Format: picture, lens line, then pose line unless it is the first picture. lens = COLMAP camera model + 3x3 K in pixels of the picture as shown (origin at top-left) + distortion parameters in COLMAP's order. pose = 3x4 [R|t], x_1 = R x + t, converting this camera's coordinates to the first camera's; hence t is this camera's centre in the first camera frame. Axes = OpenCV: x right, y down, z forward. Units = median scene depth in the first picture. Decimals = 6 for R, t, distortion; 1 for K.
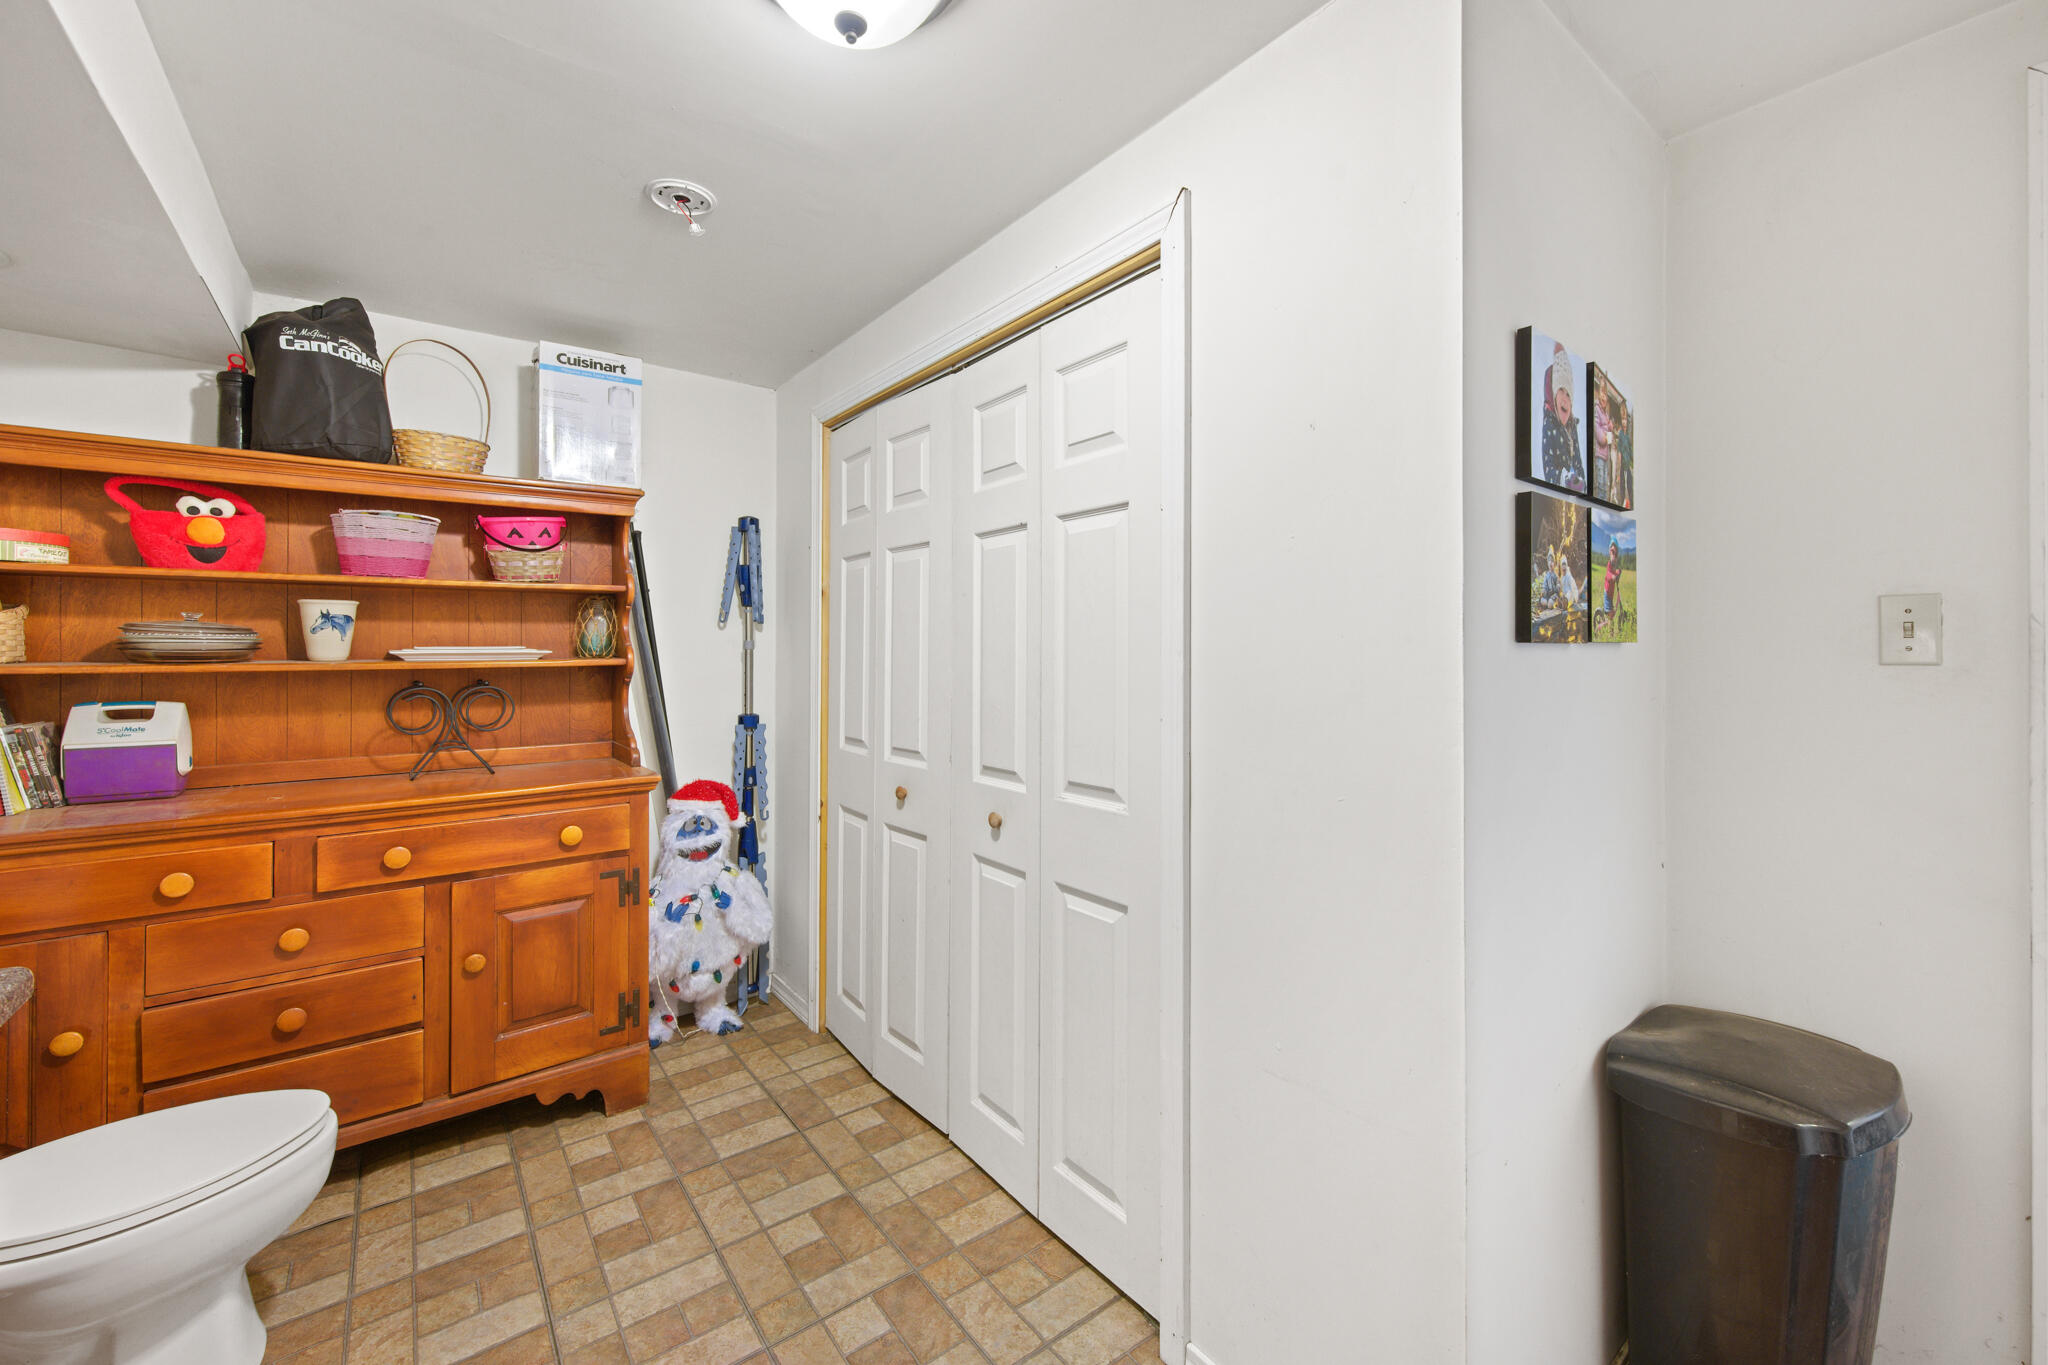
lens RADIAL K [[825.1, 0, 1019.7], [0, 825.1, 651.3], [0, 0, 1]] dist [-0.000733, 0.000121]
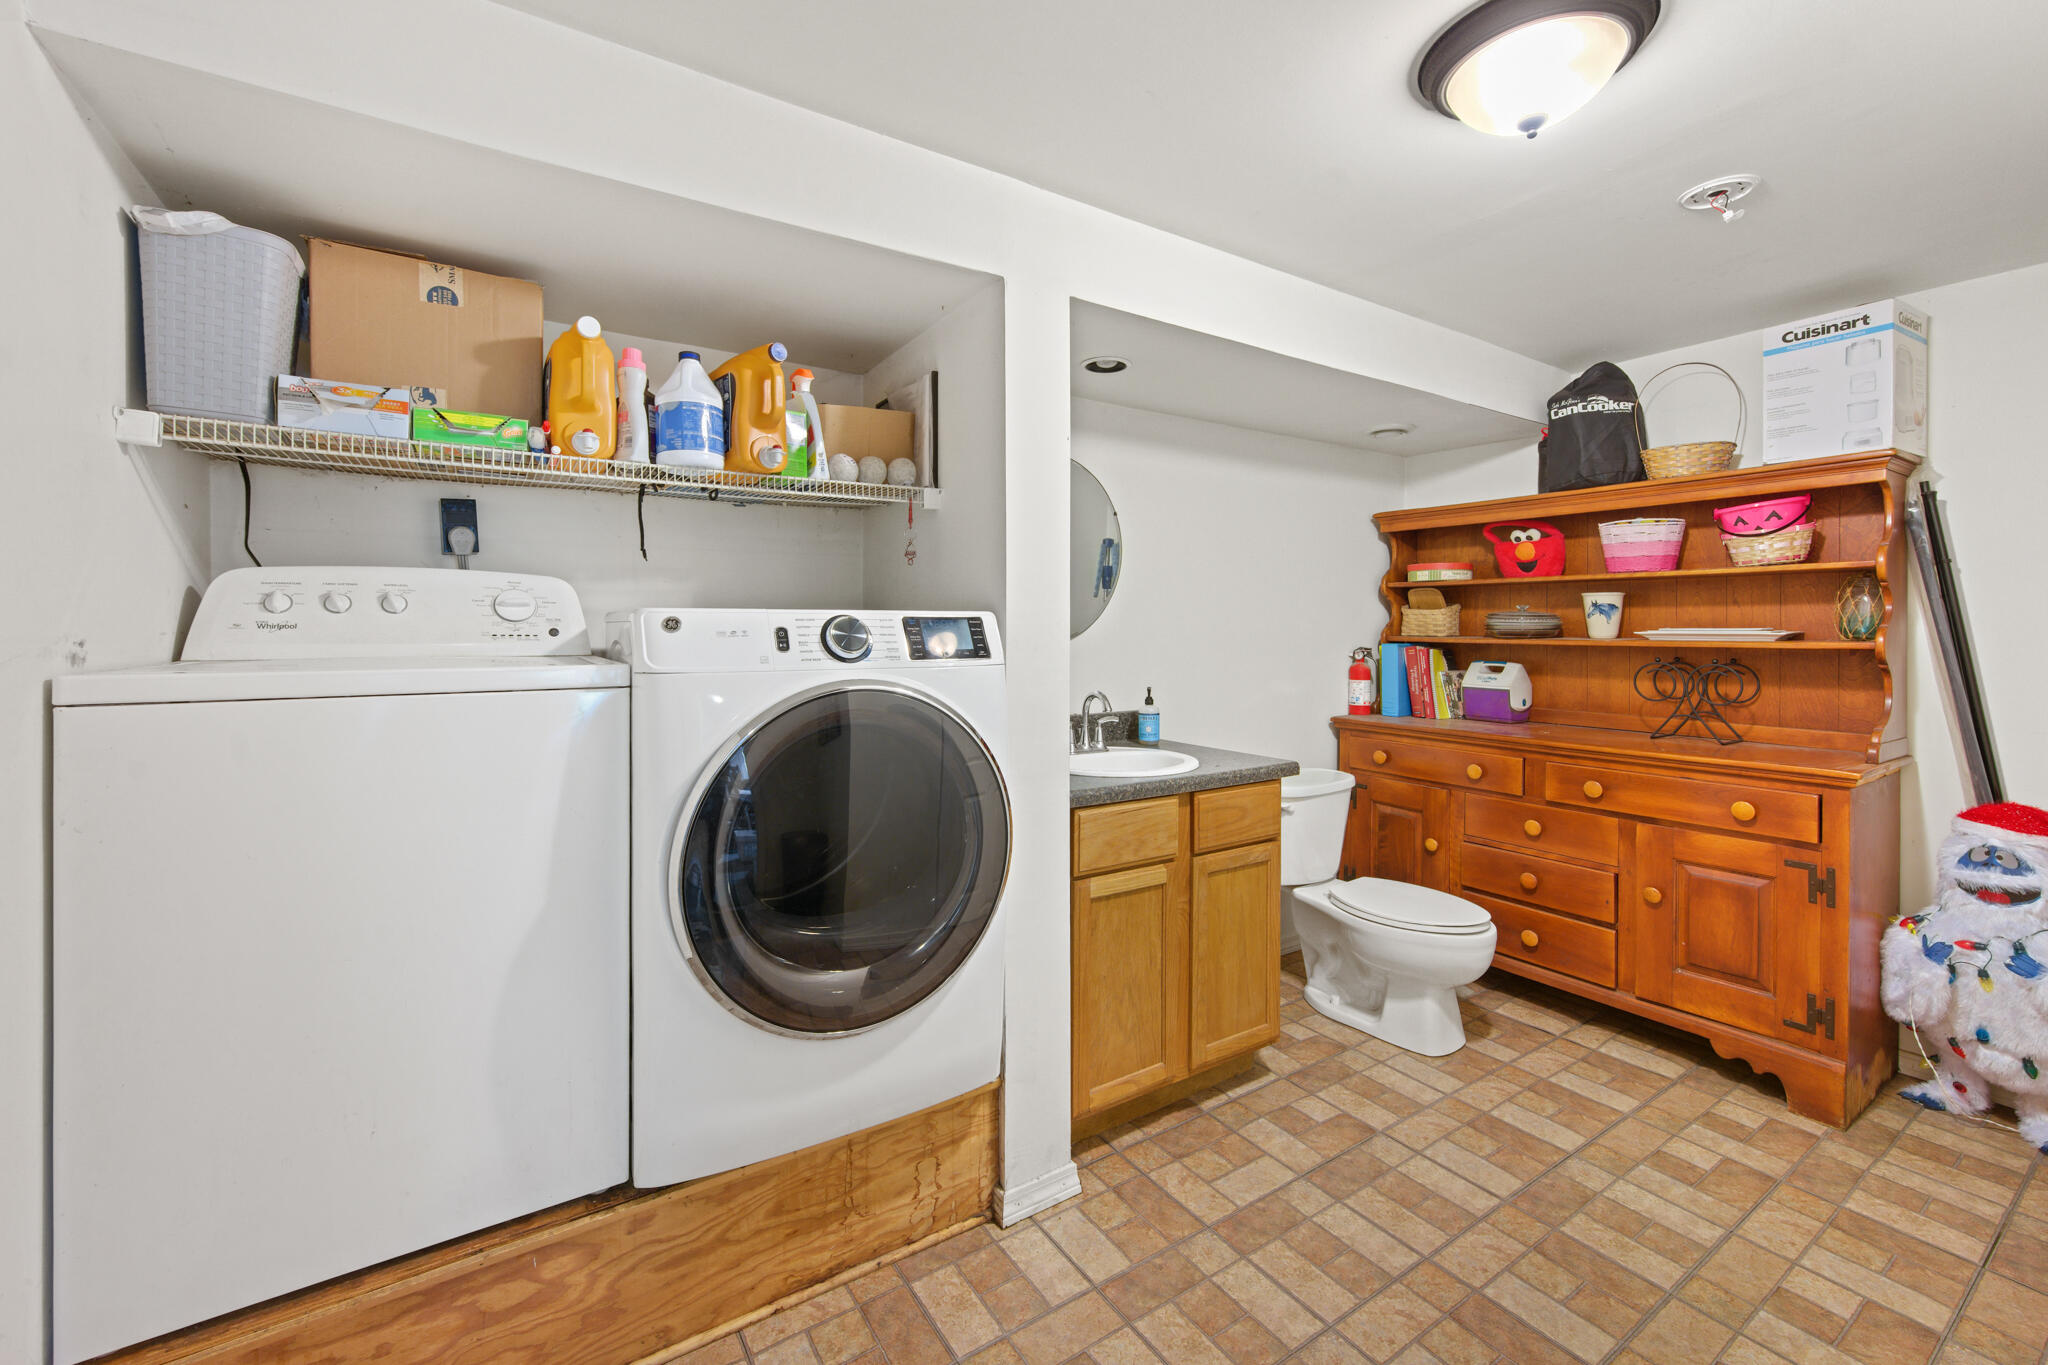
lens RADIAL K [[825.1, 0, 1019.7], [0, 825.1, 651.3], [0, 0, 1]] dist [-0.000733, 0.000121]
pose [[-0.072853, 0.031265, -0.996853, 0.555659], [-0.007493, 0.999463, 0.031895, -0.003260], [0.997315, 0.009793, -0.072580, 0.168892]]
